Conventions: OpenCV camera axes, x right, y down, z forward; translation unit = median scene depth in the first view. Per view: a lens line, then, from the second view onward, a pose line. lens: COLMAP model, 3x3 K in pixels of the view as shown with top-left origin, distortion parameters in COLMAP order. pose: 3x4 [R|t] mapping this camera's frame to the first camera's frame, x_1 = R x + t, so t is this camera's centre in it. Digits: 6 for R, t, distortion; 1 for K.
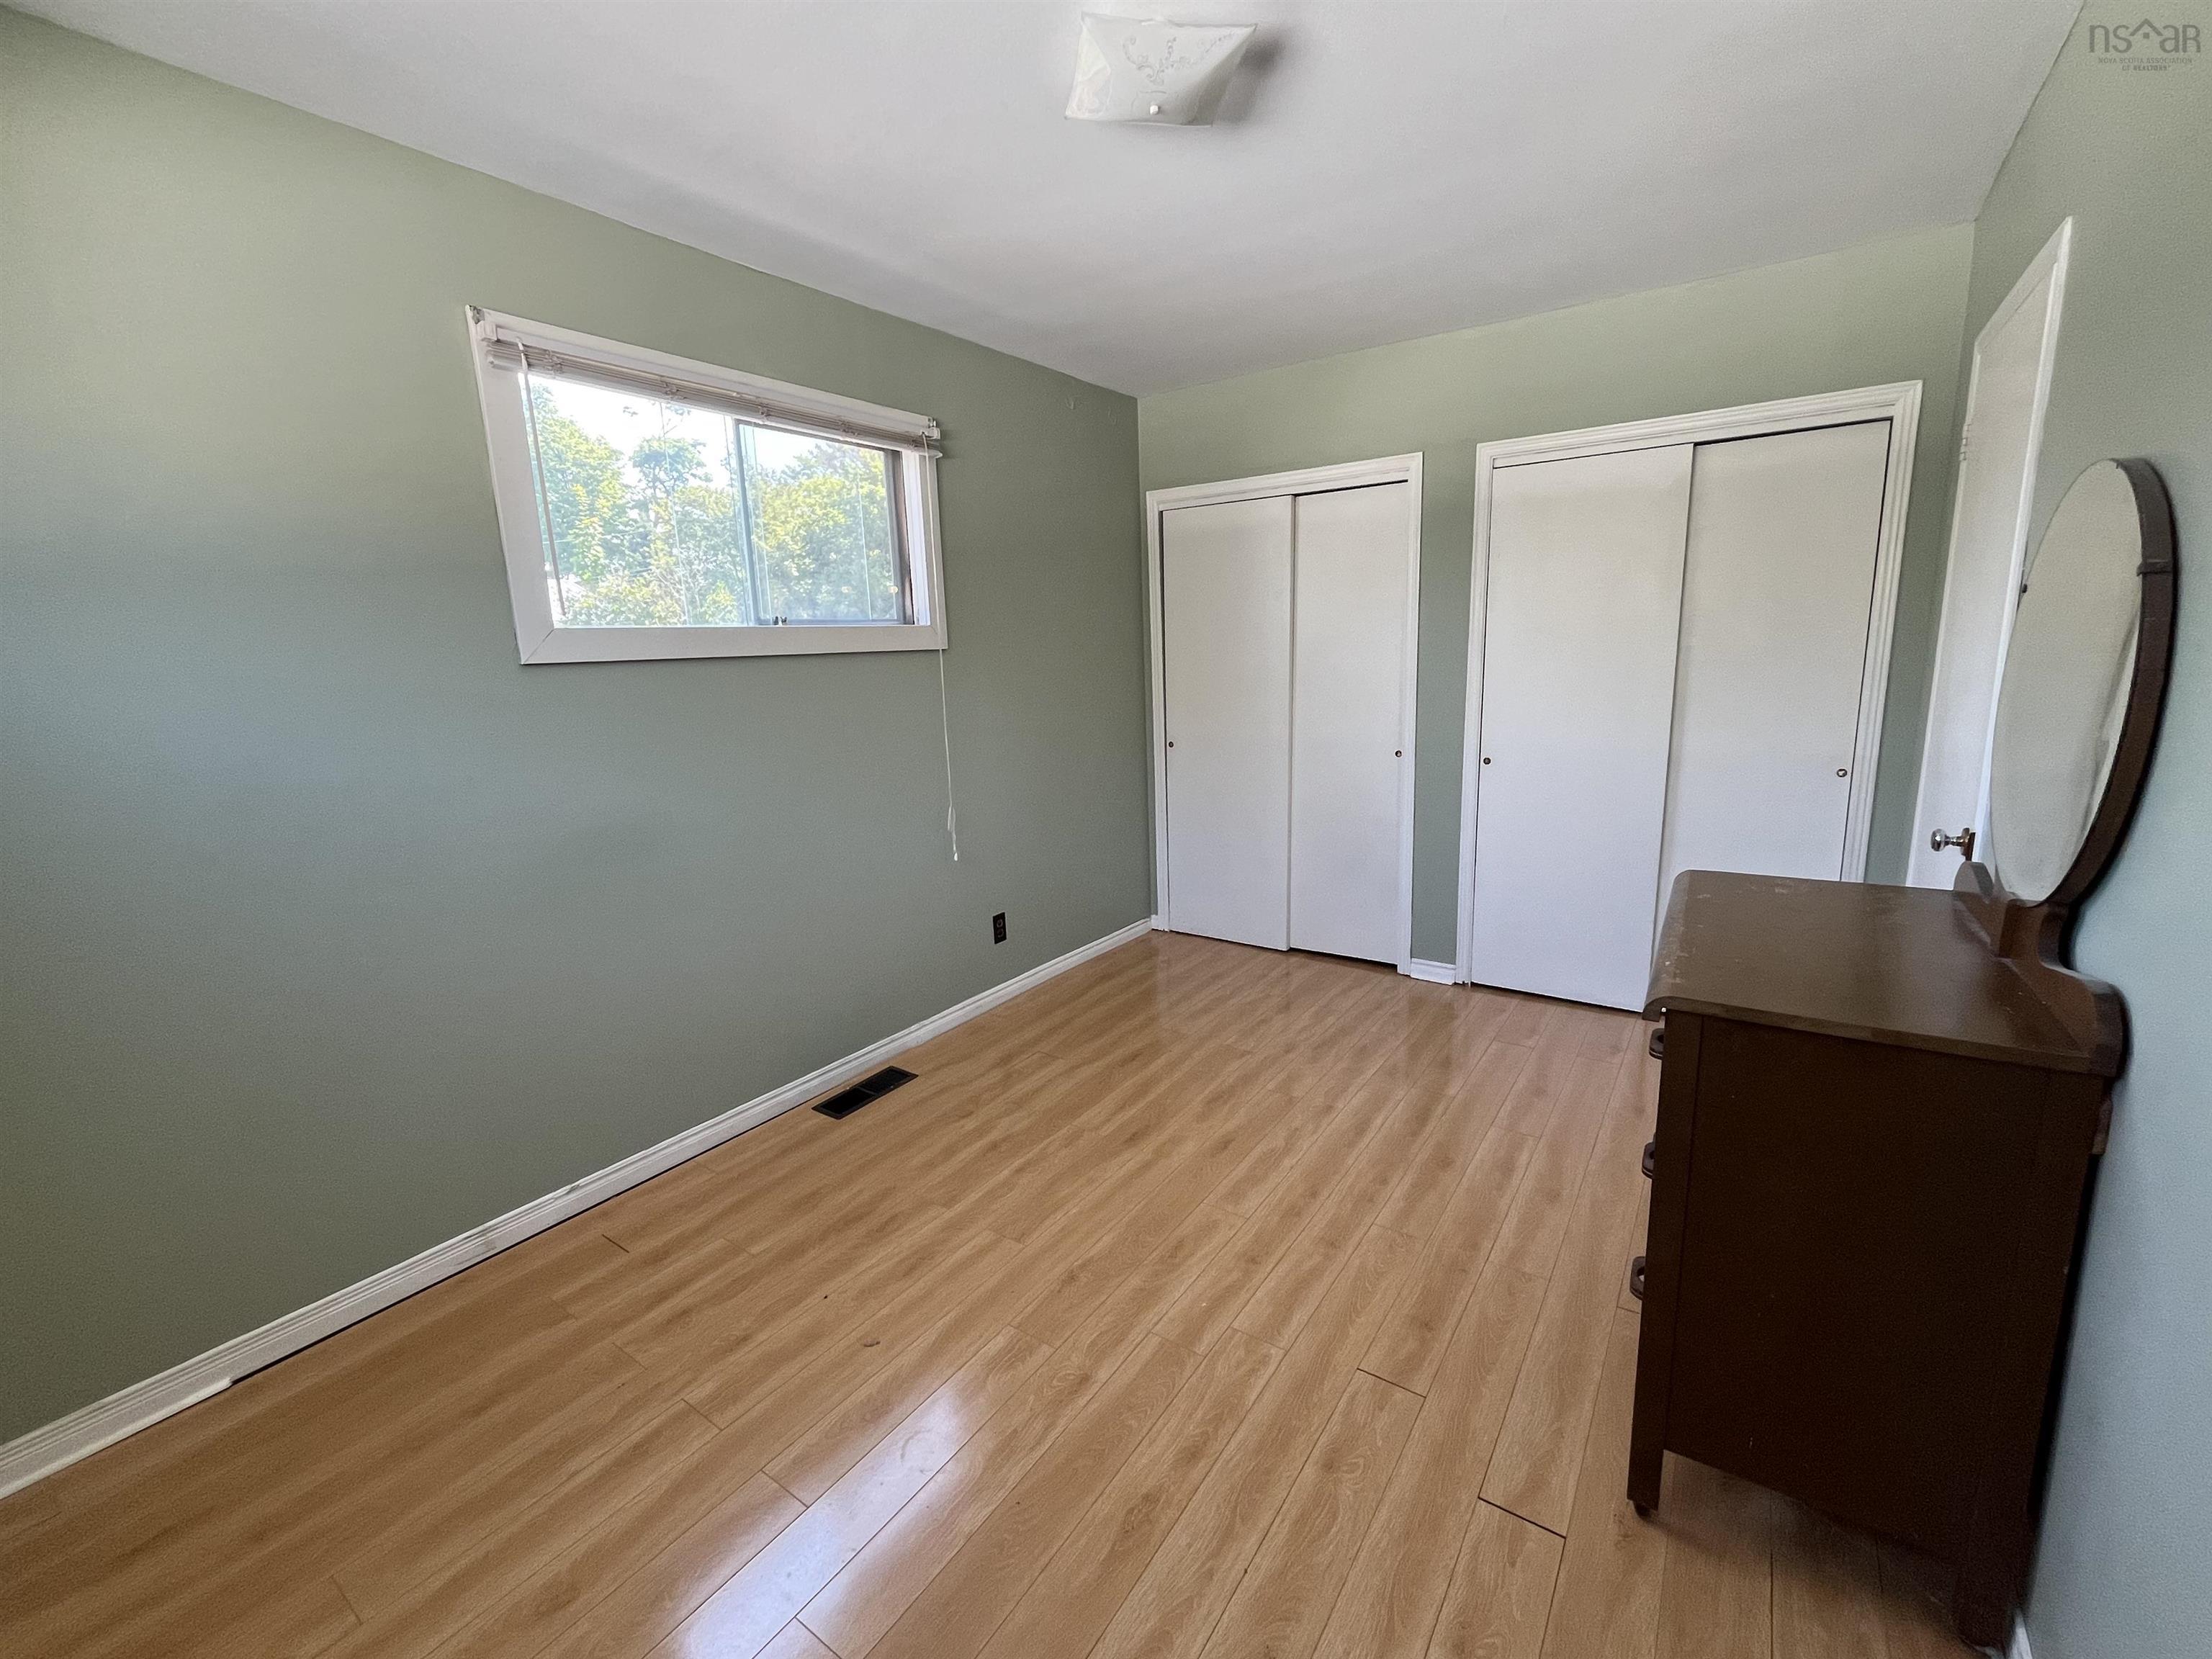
lens RADIAL K [[929.3, 0, 1103.6], [0, 929.3, 833.5], [0, 0, 1]] dist [0.000108, -0.000352]
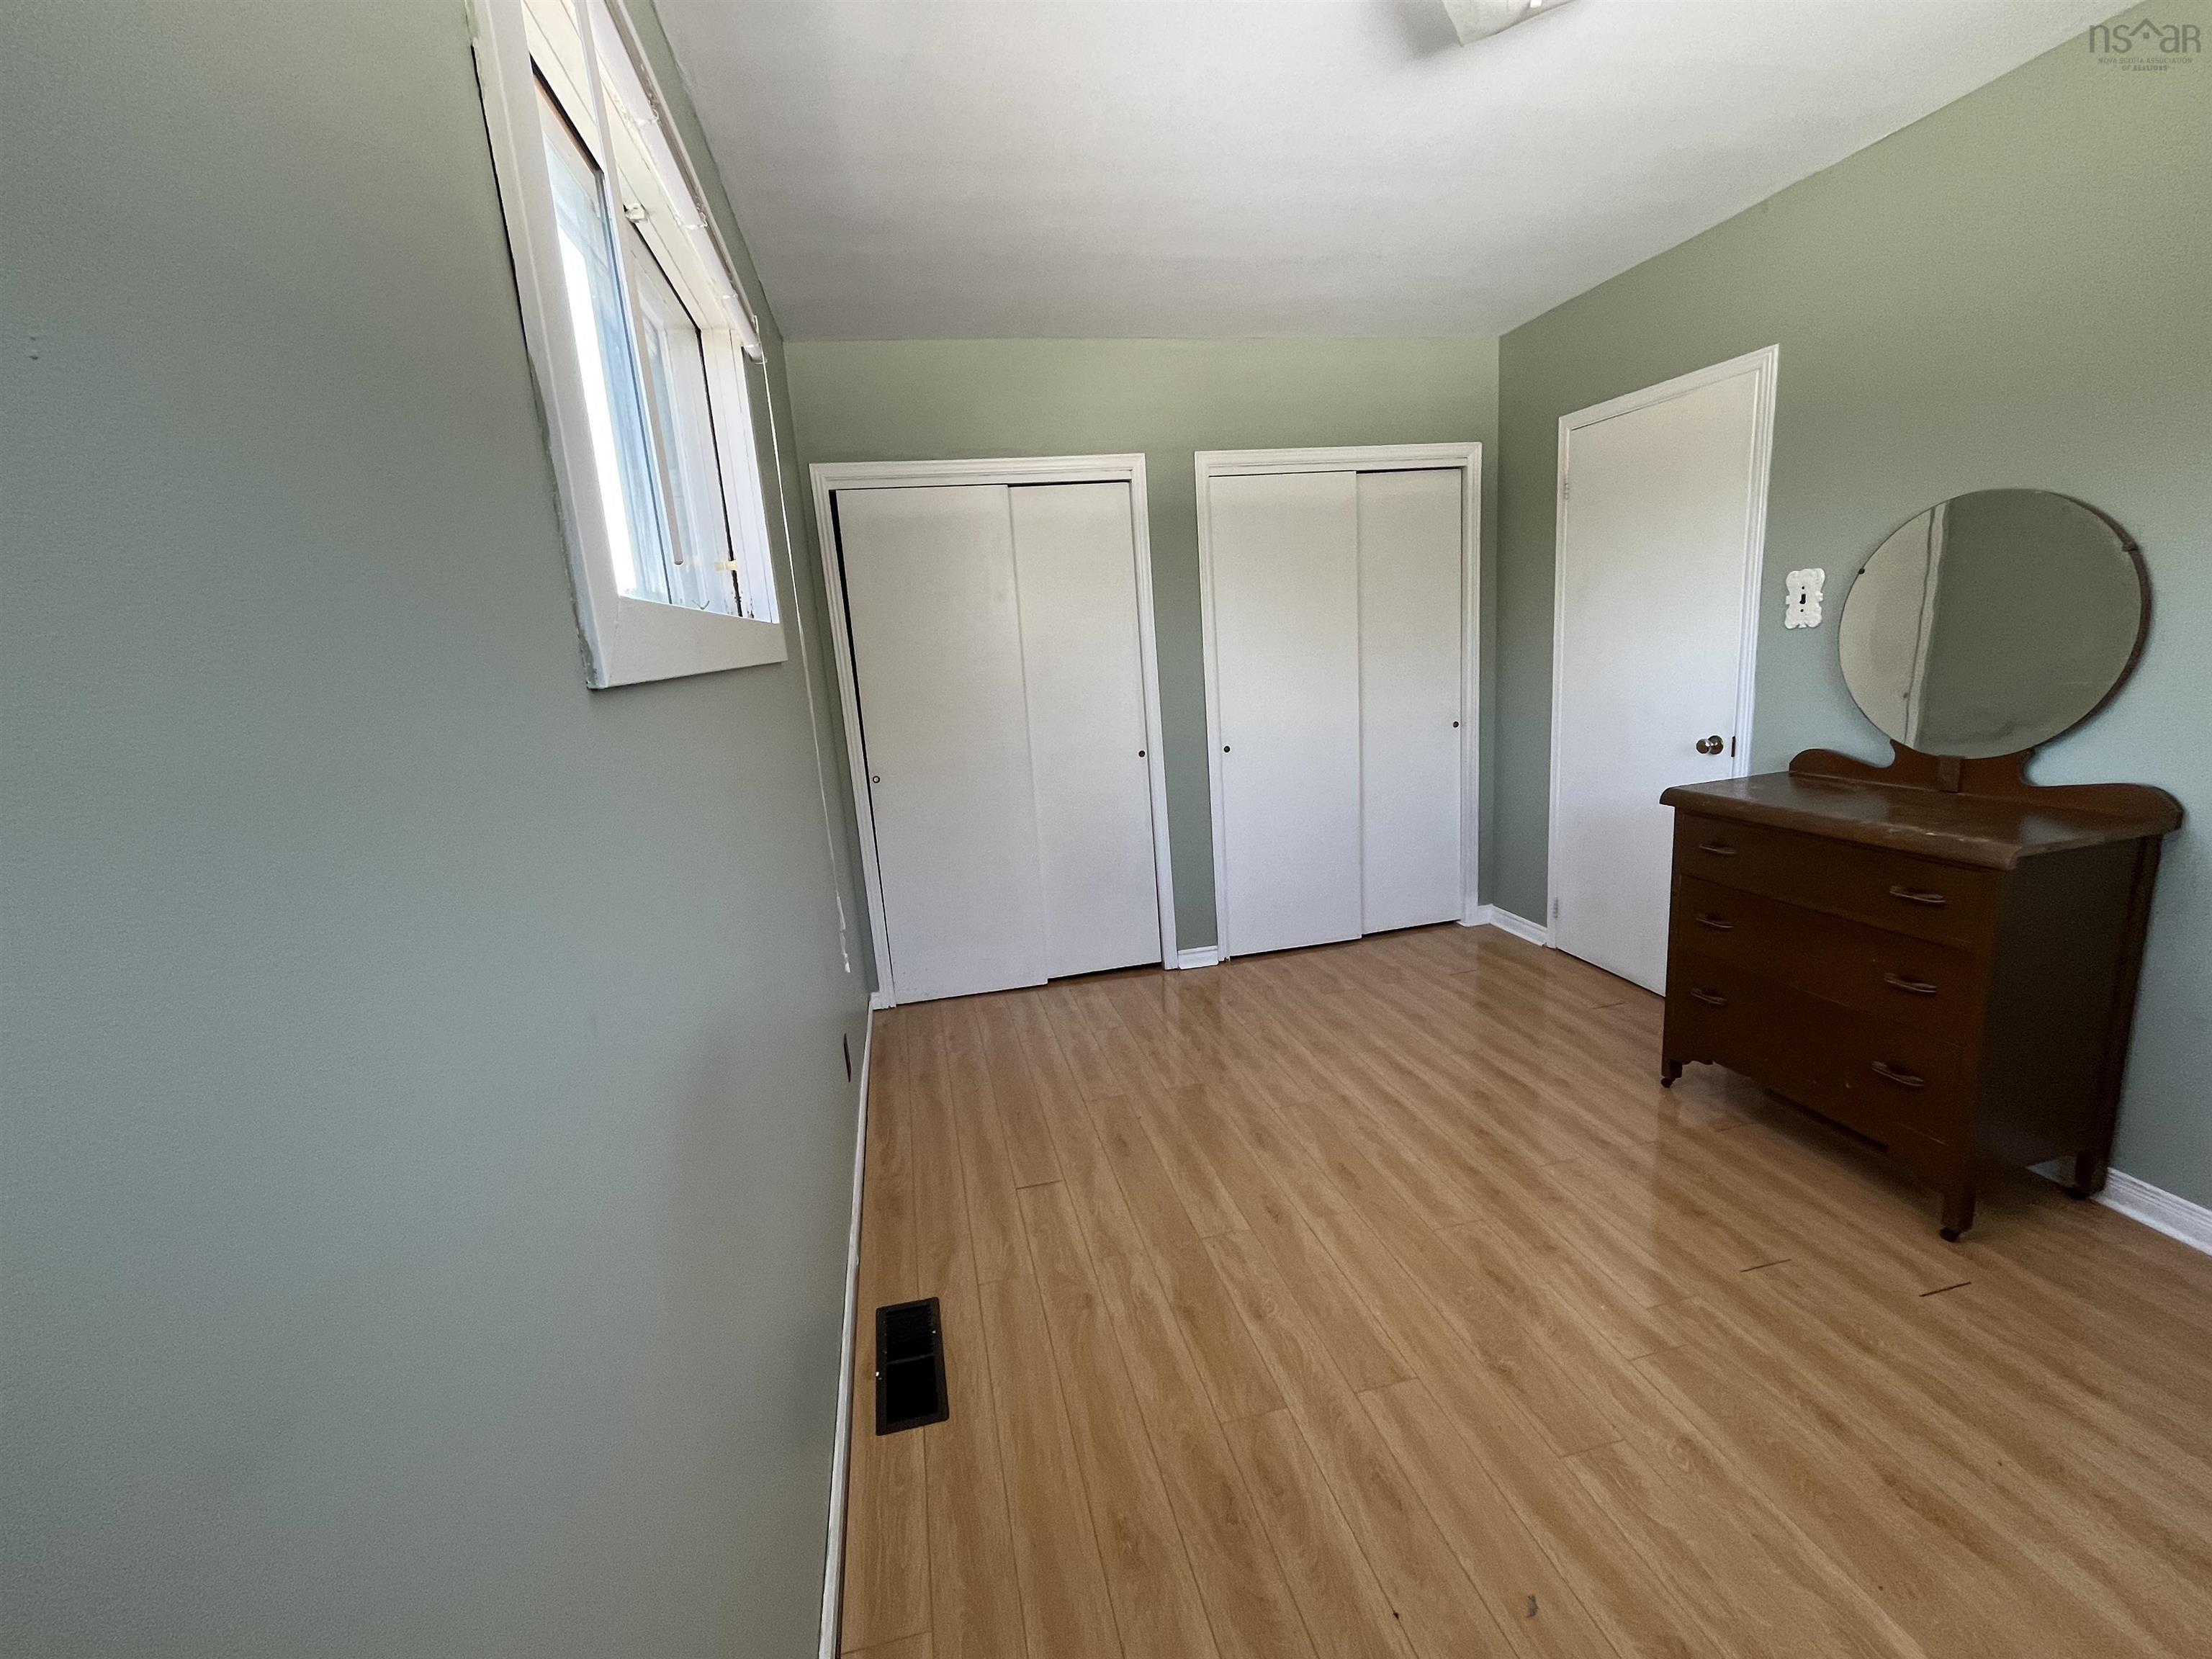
lens RADIAL K [[929.3, 0, 1104.7], [0, 929.3, 828.9], [0, 0, 1]] dist [0.000108, -0.000352]
pose [[0.671637, -0.166096, 0.722022, -0.624412], [0.192436, 0.980208, 0.046483, -0.085594], [-0.715453, 0.107724, 0.690306, 0.488624]]
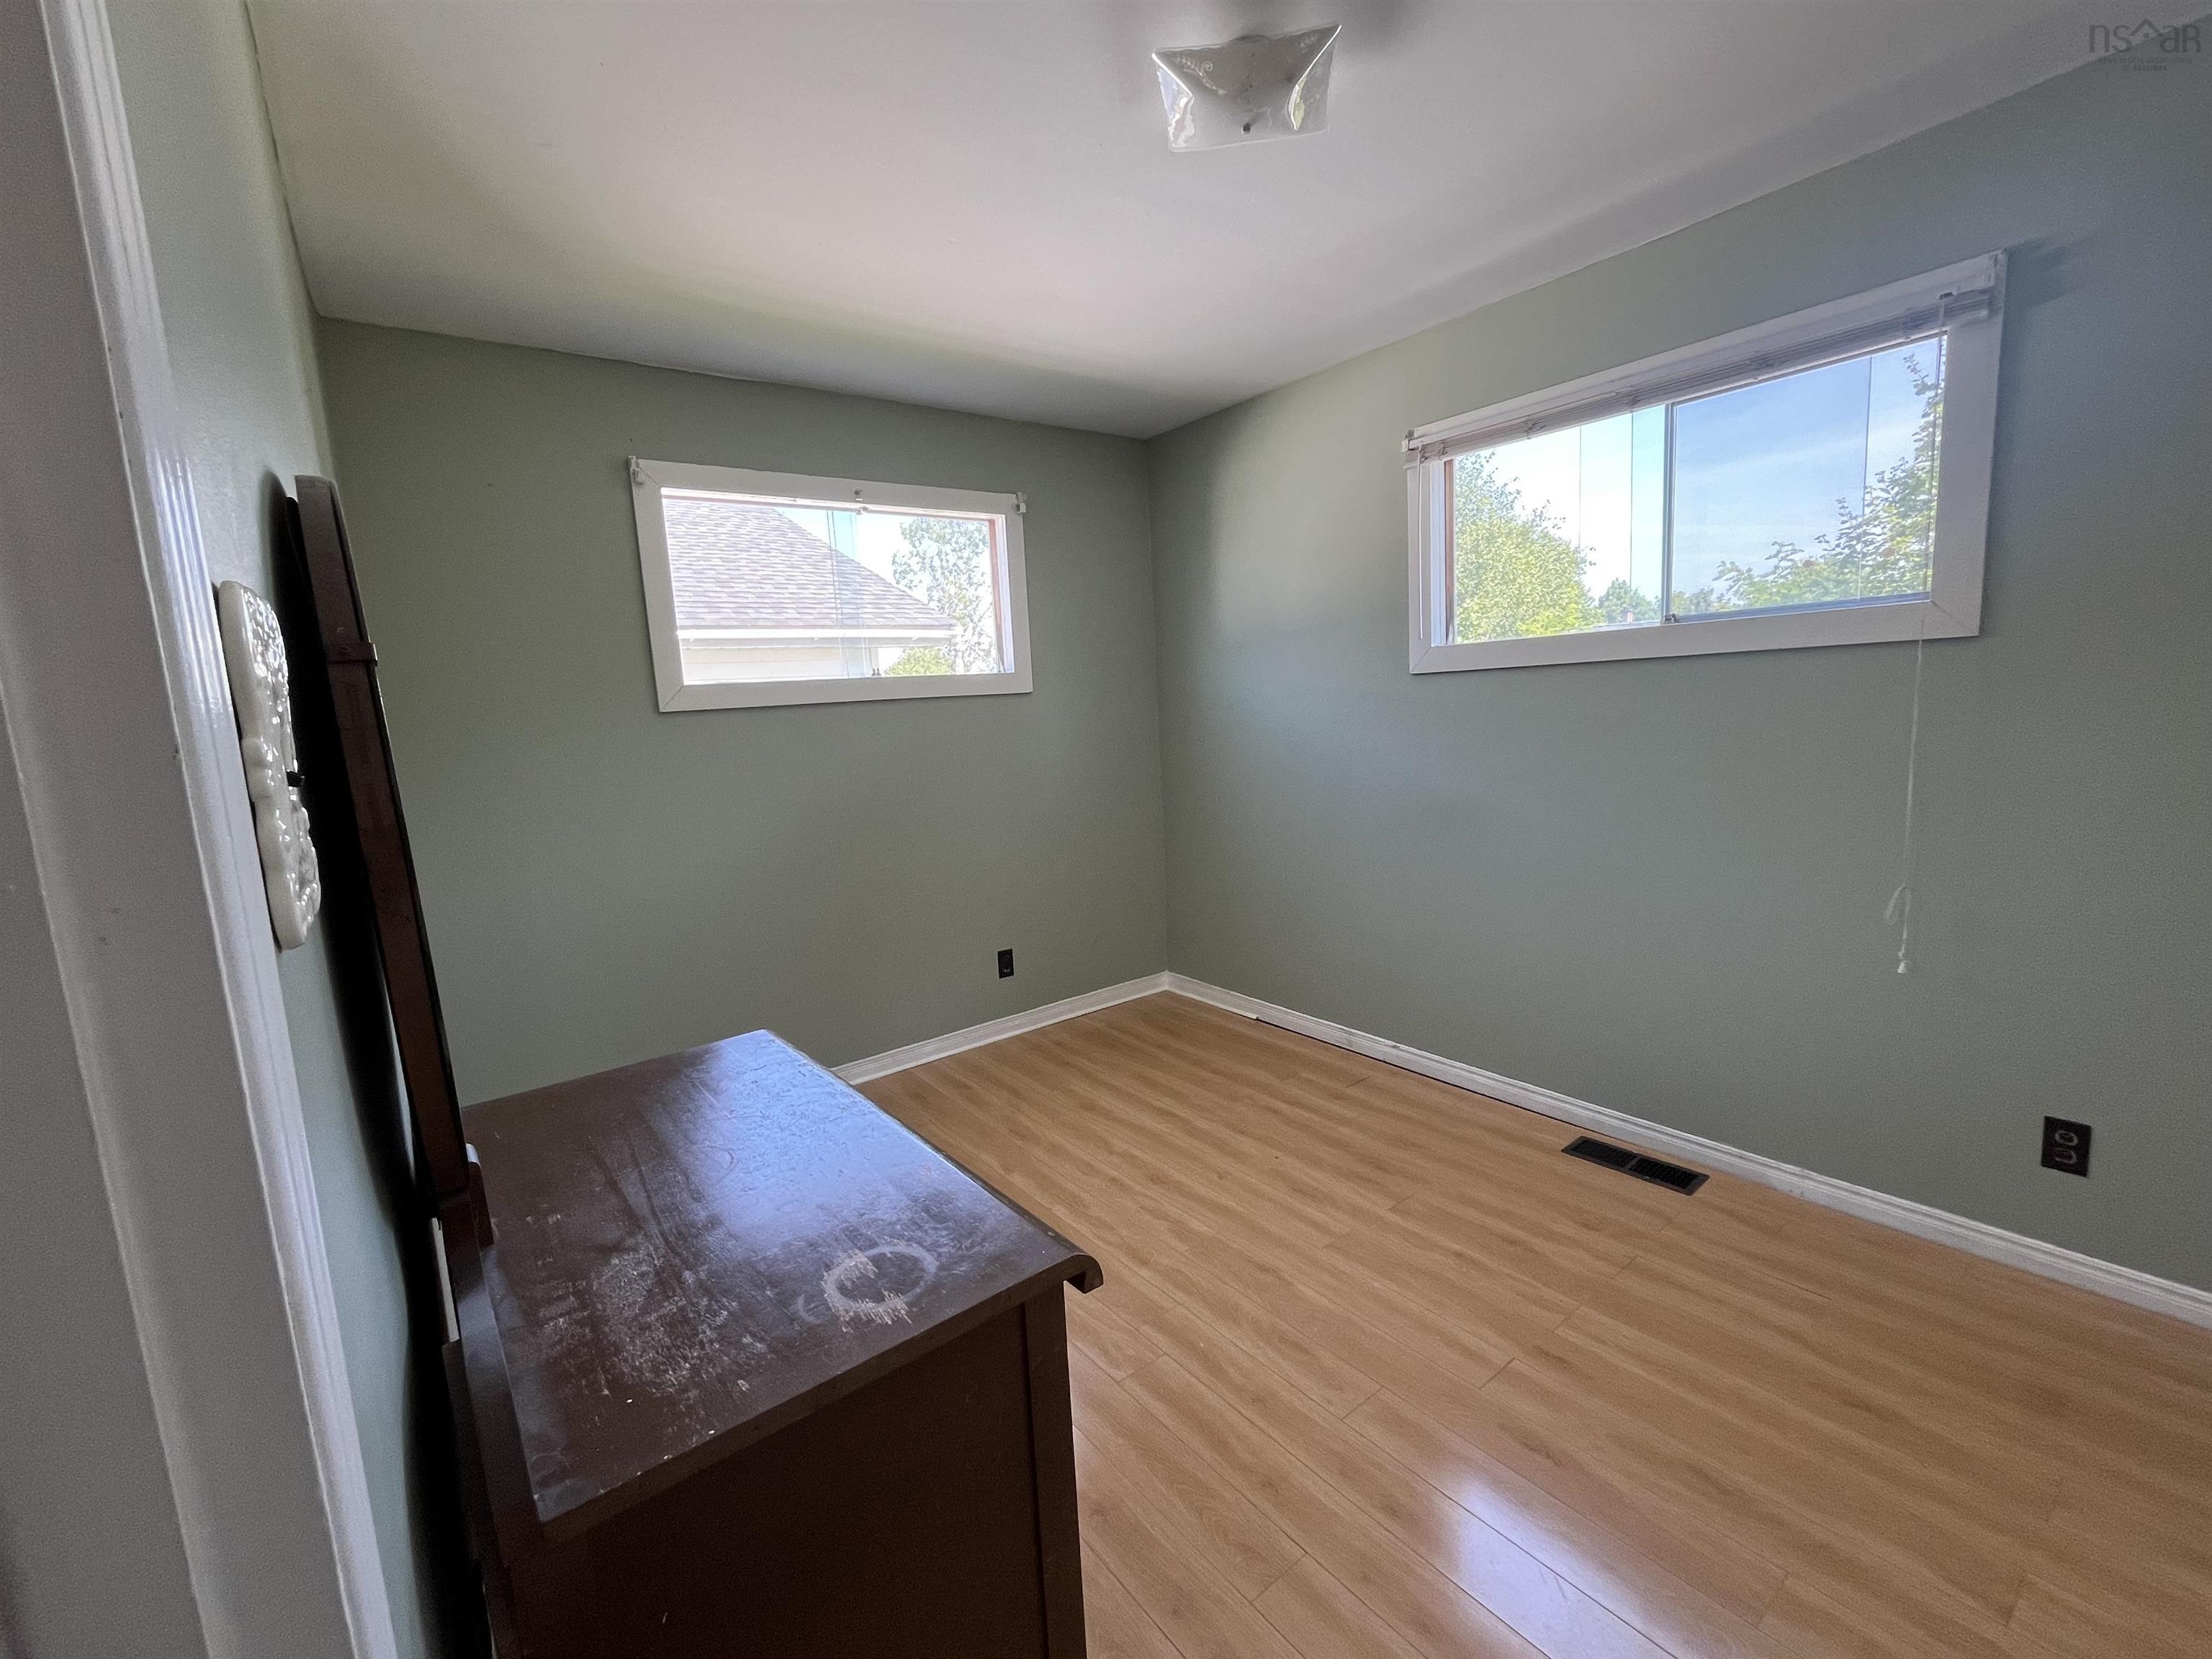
lens RADIAL K [[929.3, 0, 1096.6], [0, 929.3, 825.9], [0, 0, 1]] dist [0.000108, -0.000352]
pose [[-0.309523, 0.181198, -0.933468, 0.723874], [-0.119353, 0.966510, 0.227187, -0.181338], [0.943372, 0.181732, -0.277530, 0.796408]]
